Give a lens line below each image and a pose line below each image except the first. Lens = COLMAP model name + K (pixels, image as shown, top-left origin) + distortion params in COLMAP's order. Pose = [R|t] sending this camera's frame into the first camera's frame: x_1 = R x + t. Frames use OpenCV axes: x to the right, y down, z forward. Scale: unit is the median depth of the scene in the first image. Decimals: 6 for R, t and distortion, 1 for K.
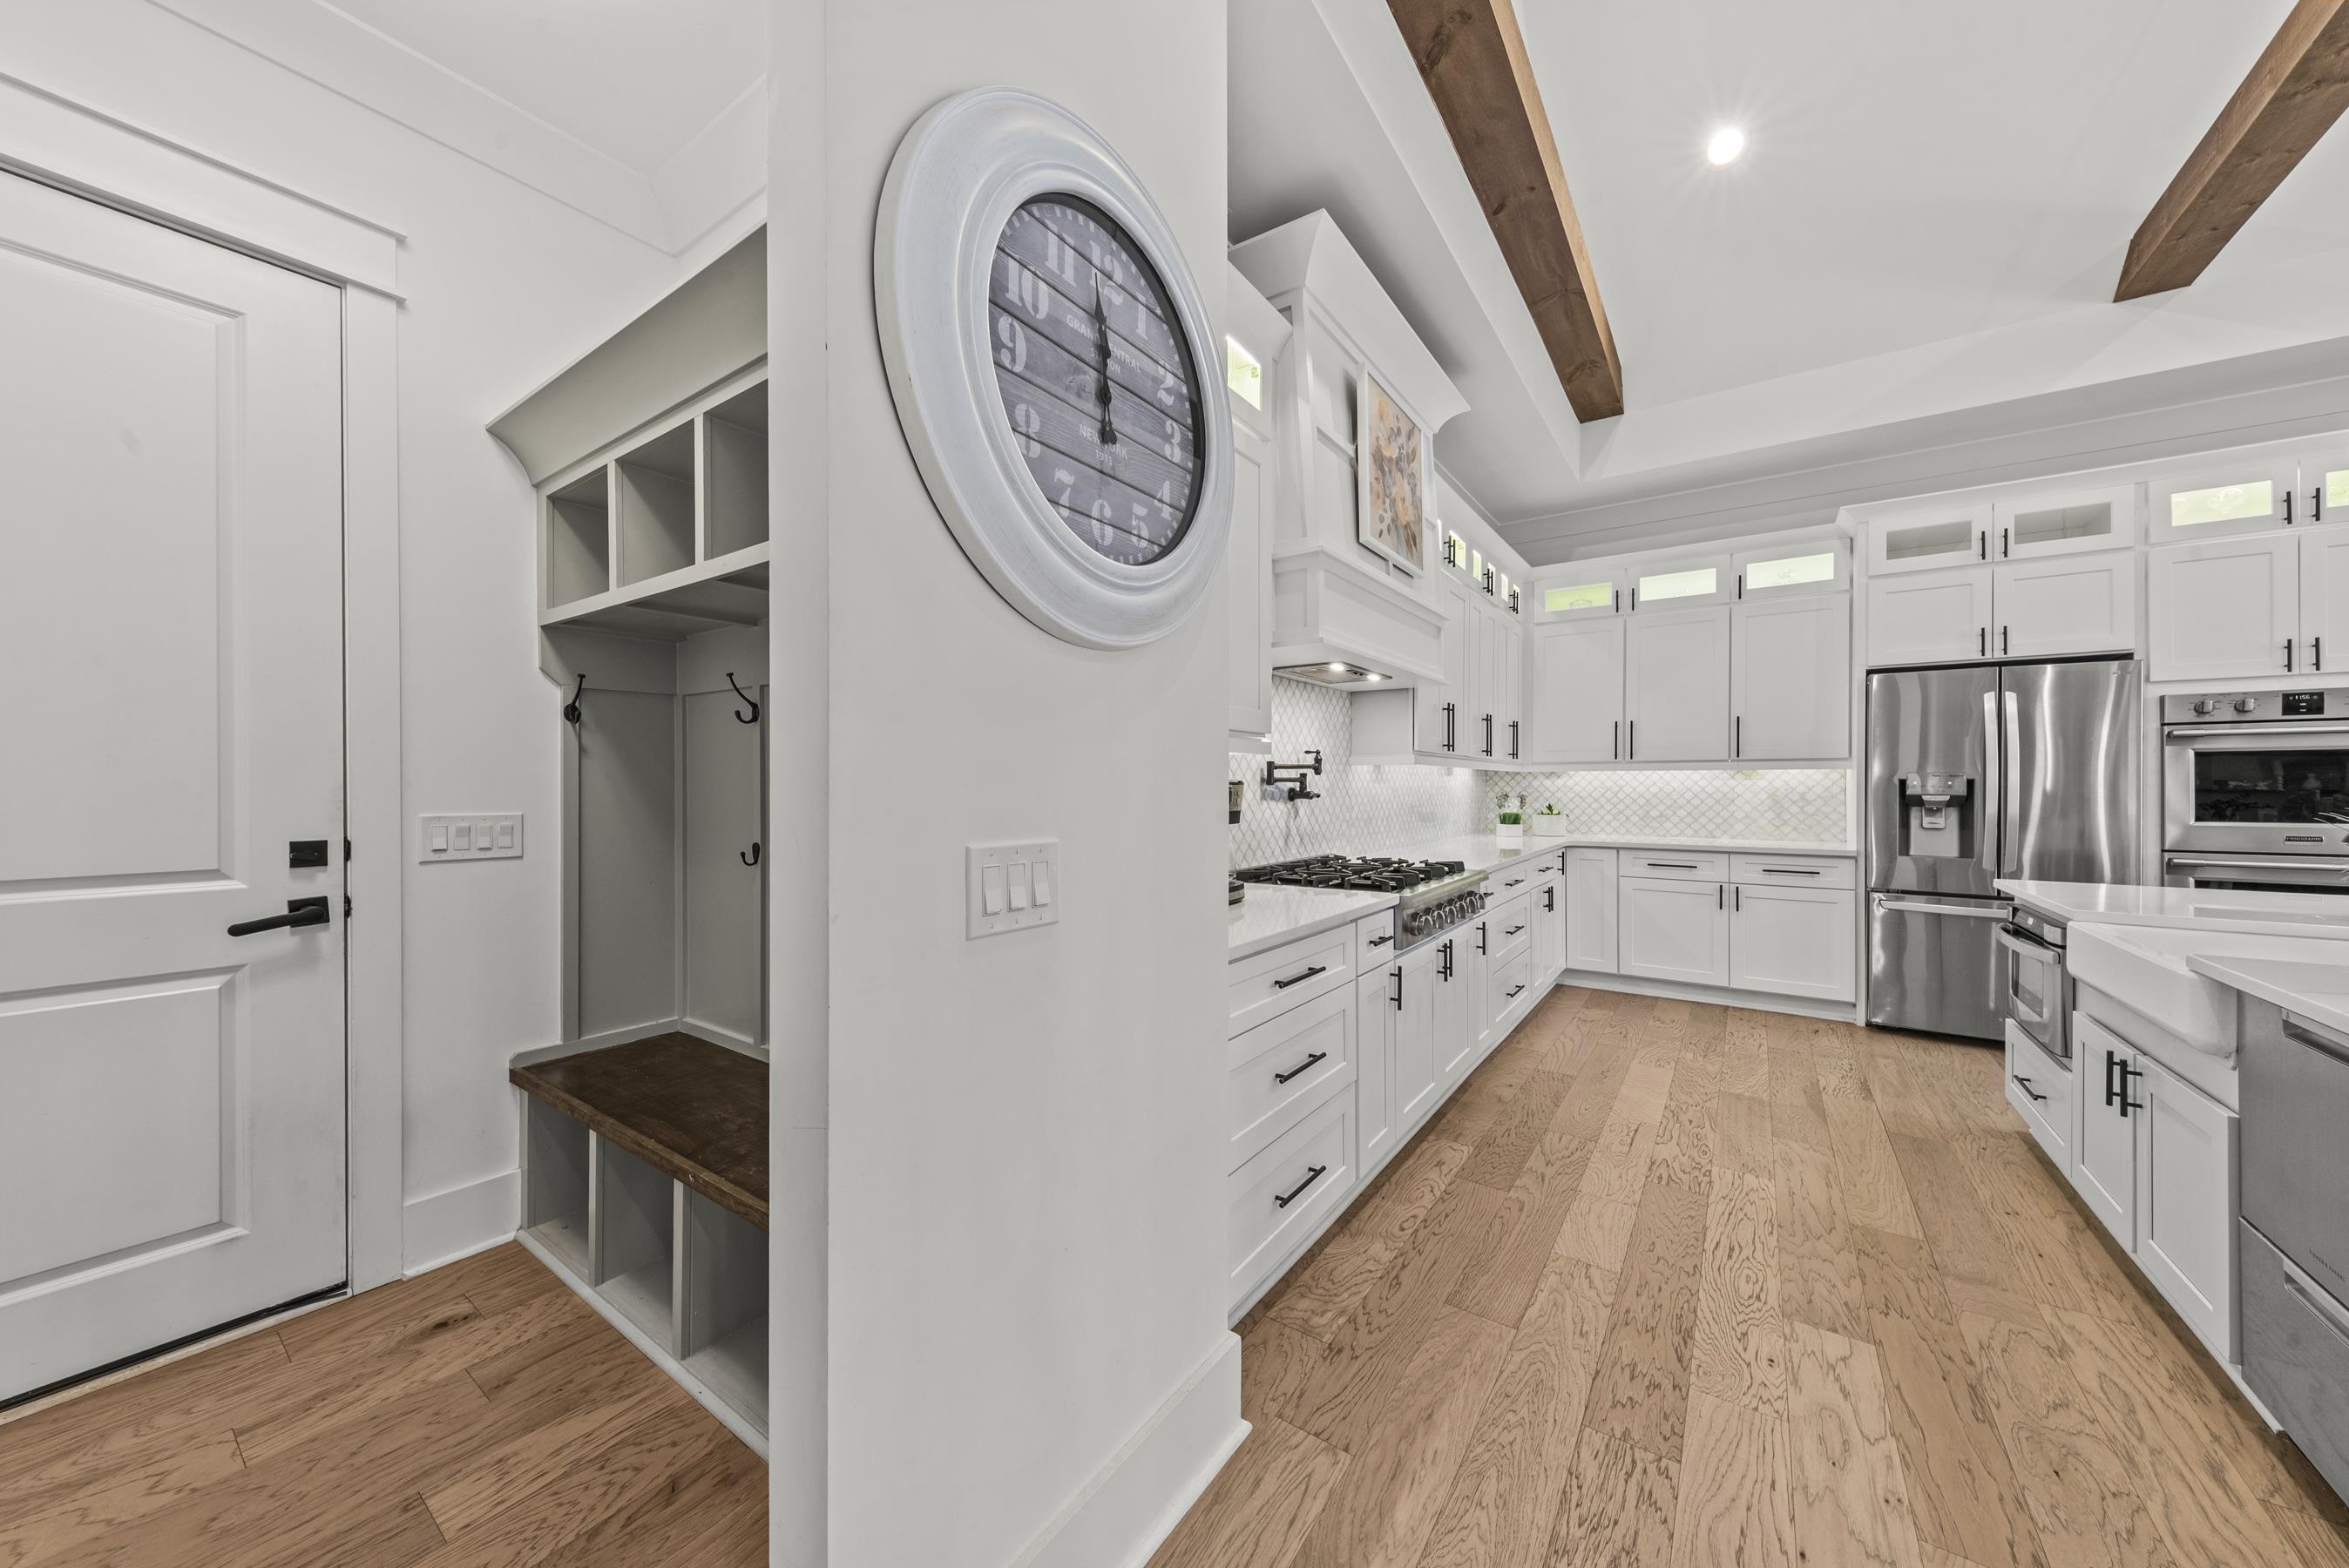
lens RADIAL K [[791.9, 0, 1175.4], [0, 791.9, 785.9], [0, 0, 1]] dist [0.006684, -0.002207]
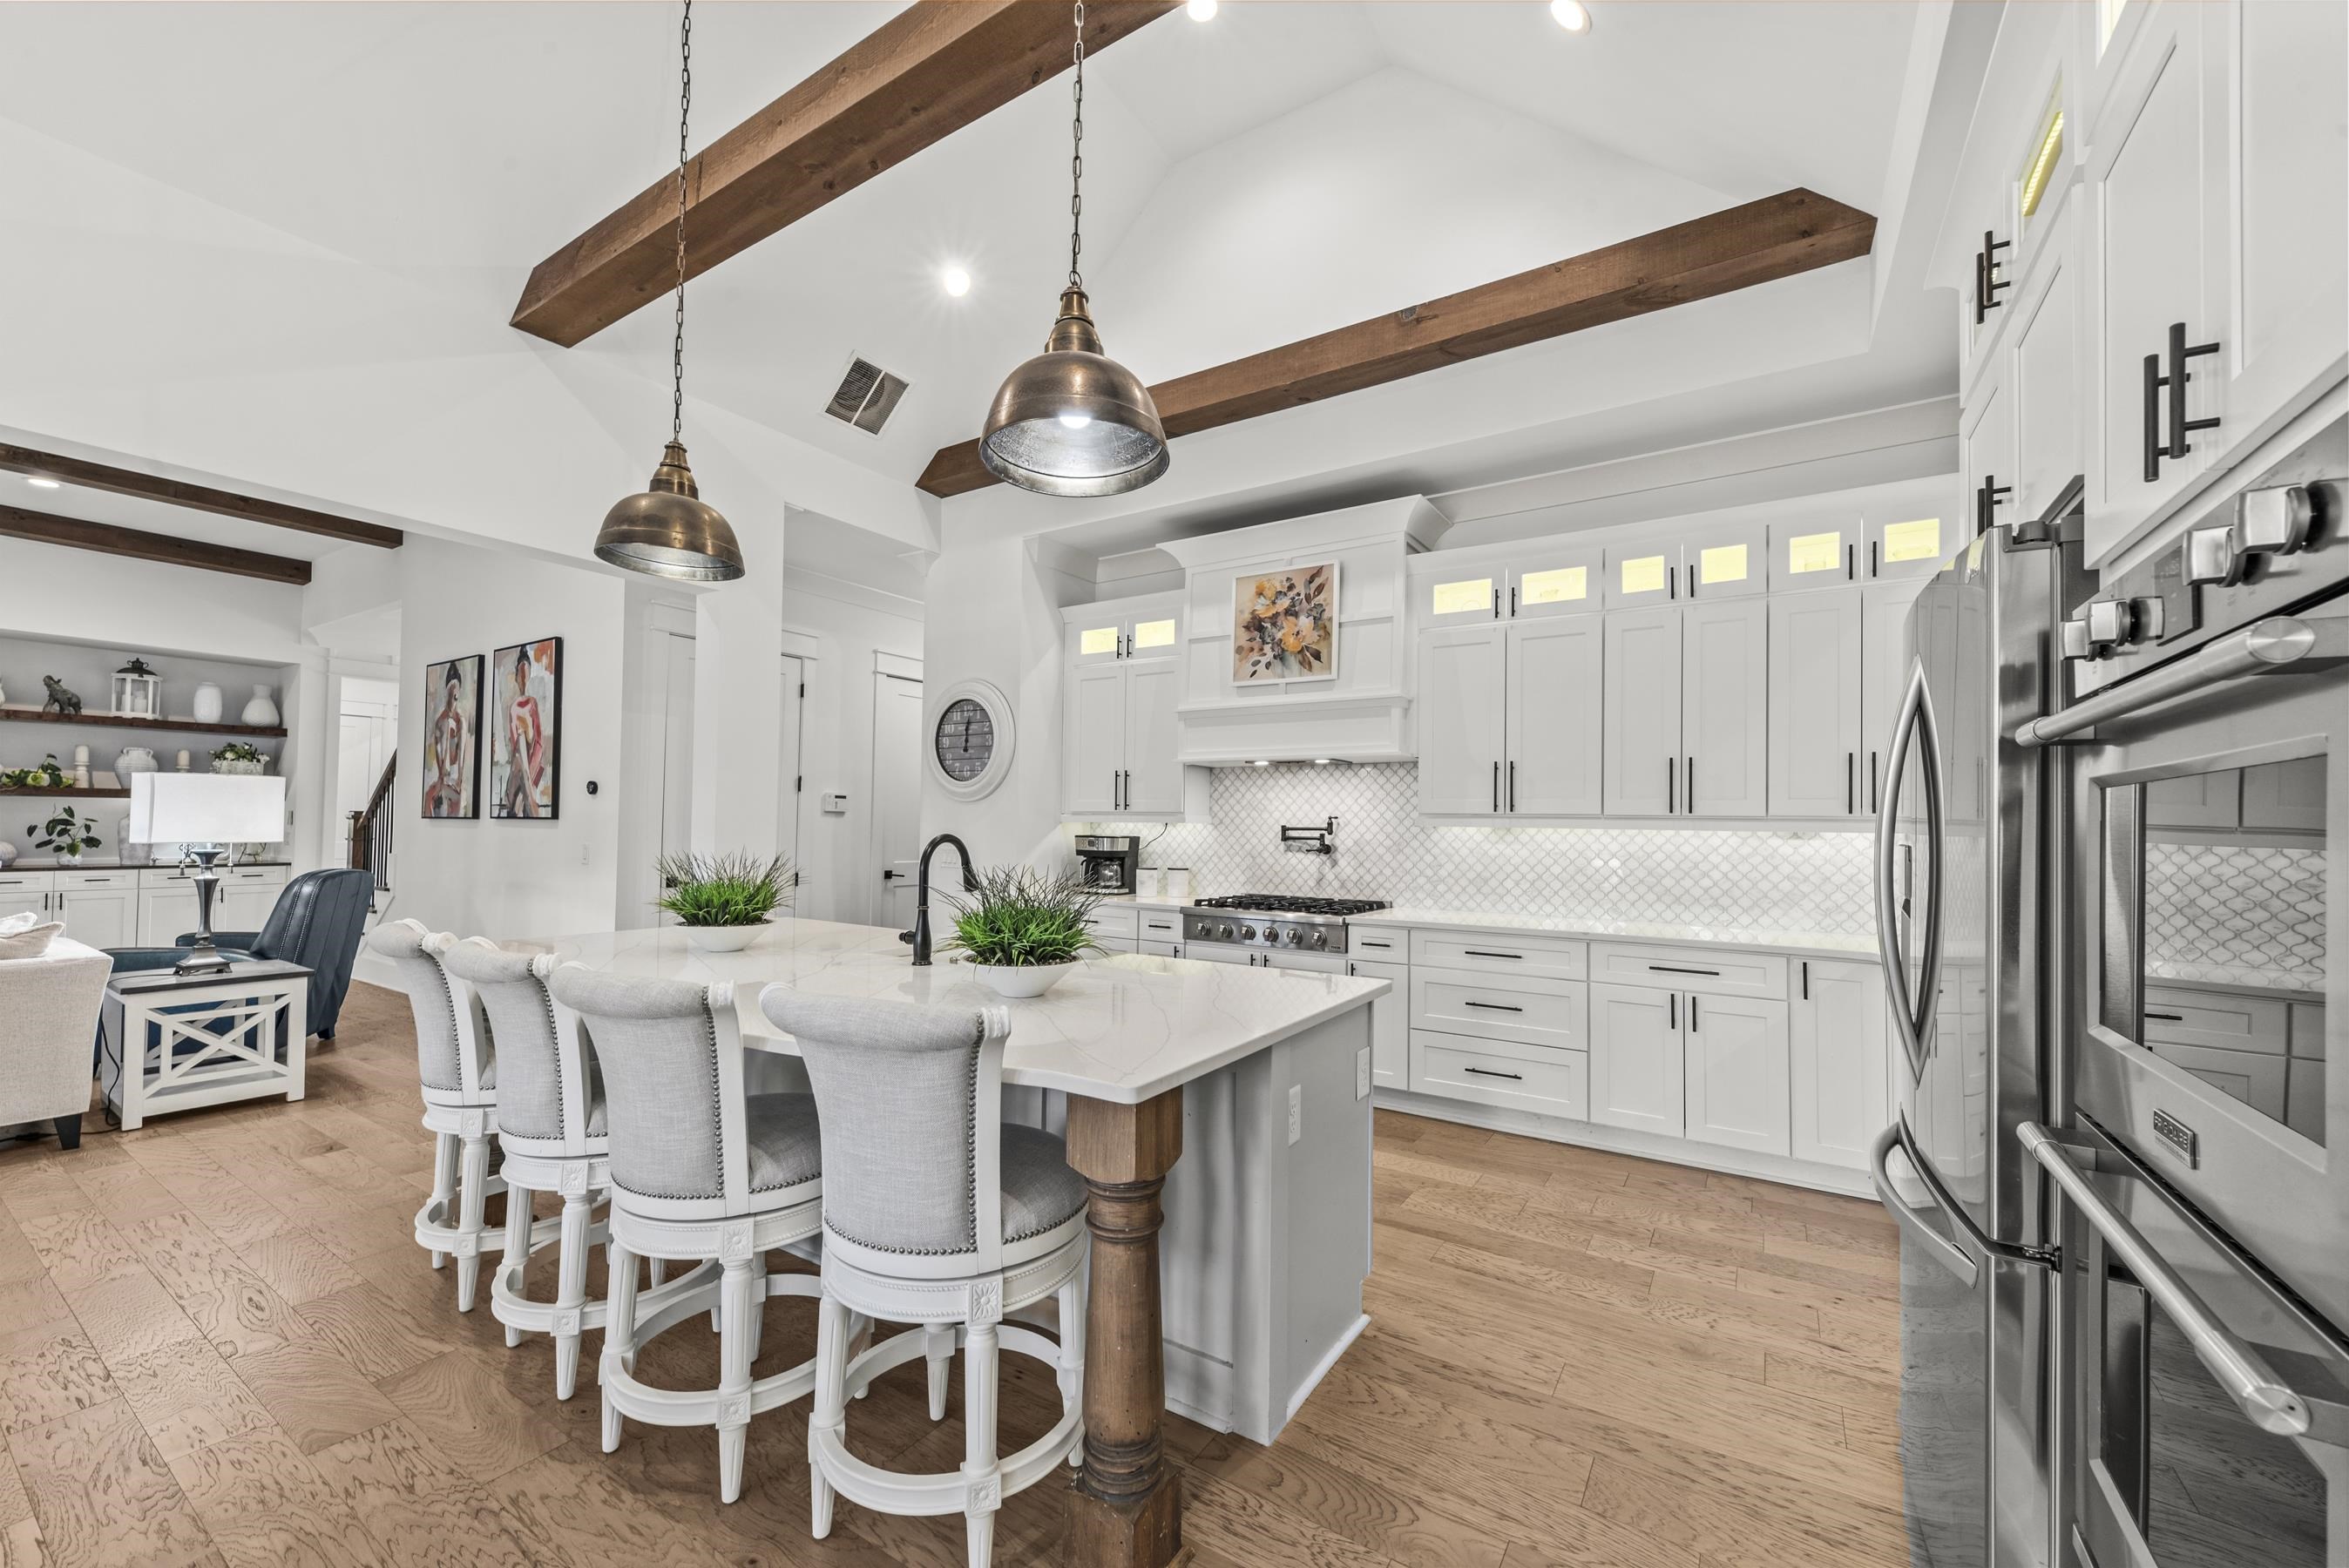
lens RADIAL K [[930.8, 0, 1172.9], [0, 930.8, 805.9], [0, 0, 1]] dist [0.017119, -0.000070]
pose [[0.042510, -0.020538, -0.998885, 1.751119], [-0.013852, 0.999680, -0.021144, -0.026347], [0.999000, 0.014736, 0.042212, 0.681996]]
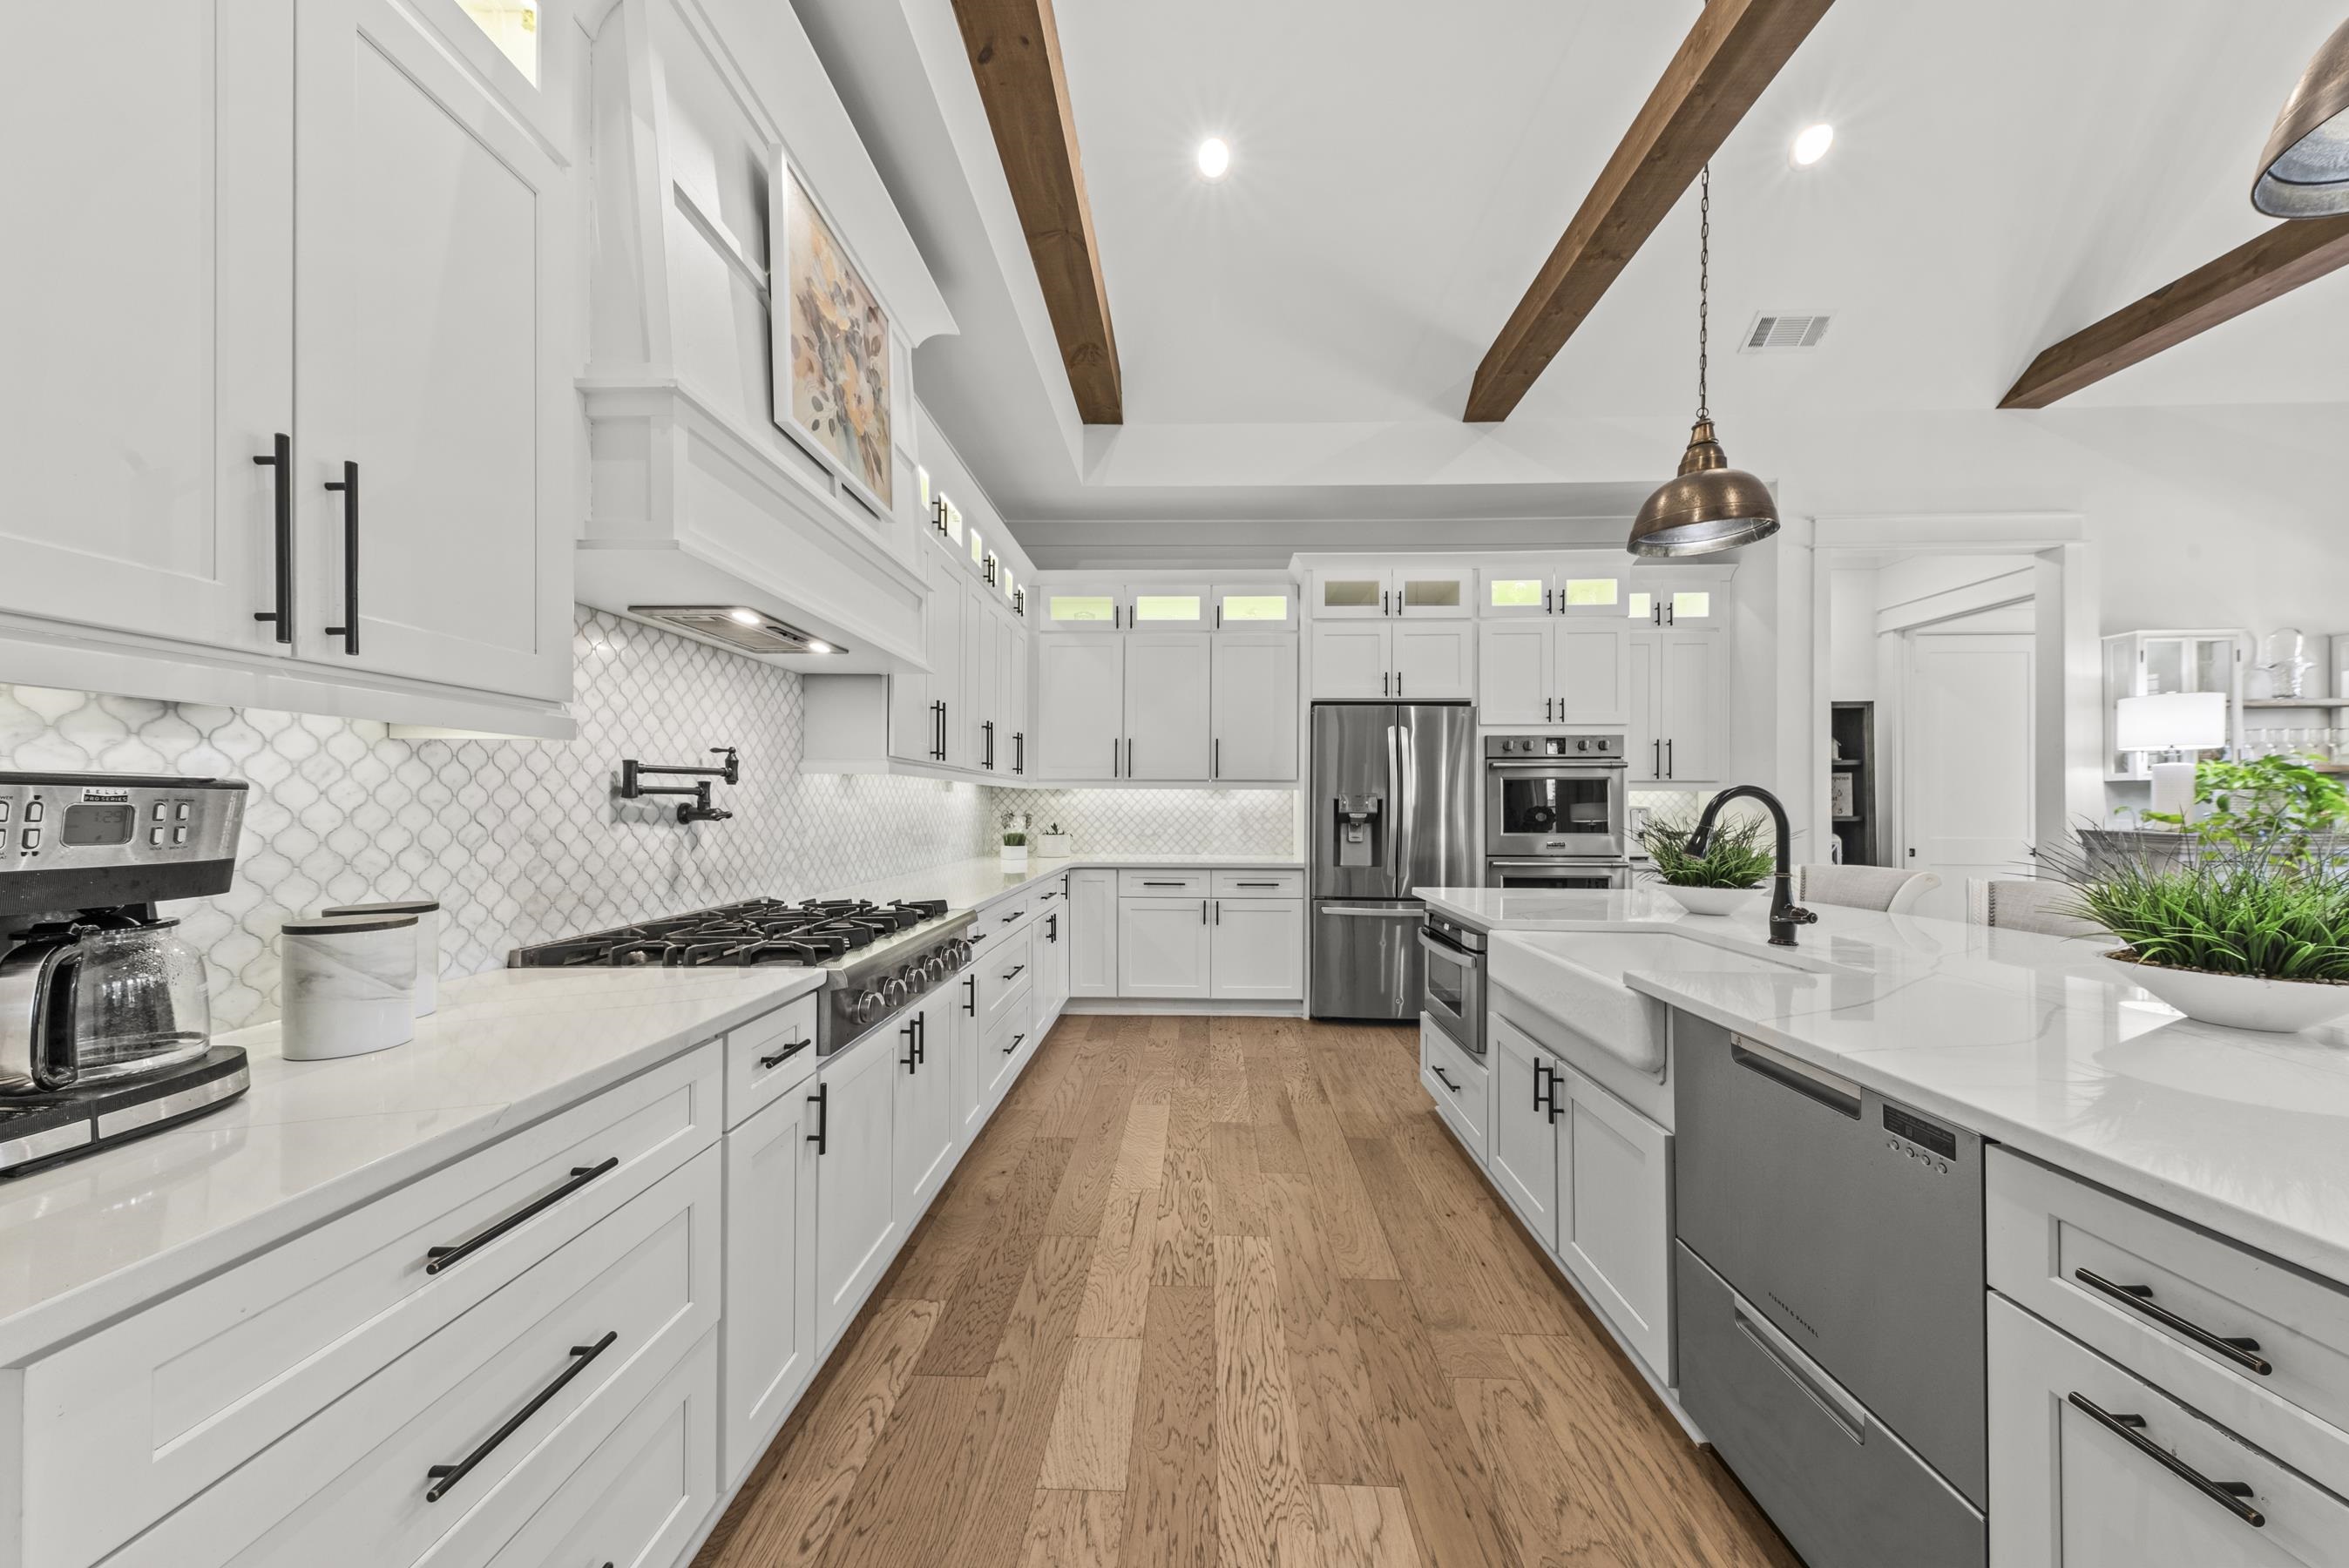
lens RADIAL K [[791.9, 0, 1184.5], [0, 791.9, 805.9], [0, 0, 1]] dist [0.006684, -0.002207]
pose [[0.827088, 0.002968, 0.562065, 0.121658], [-0.003155, 0.999995, -0.000638, 0.003638], [-0.562064, -0.001246, 0.827093, 0.230695]]
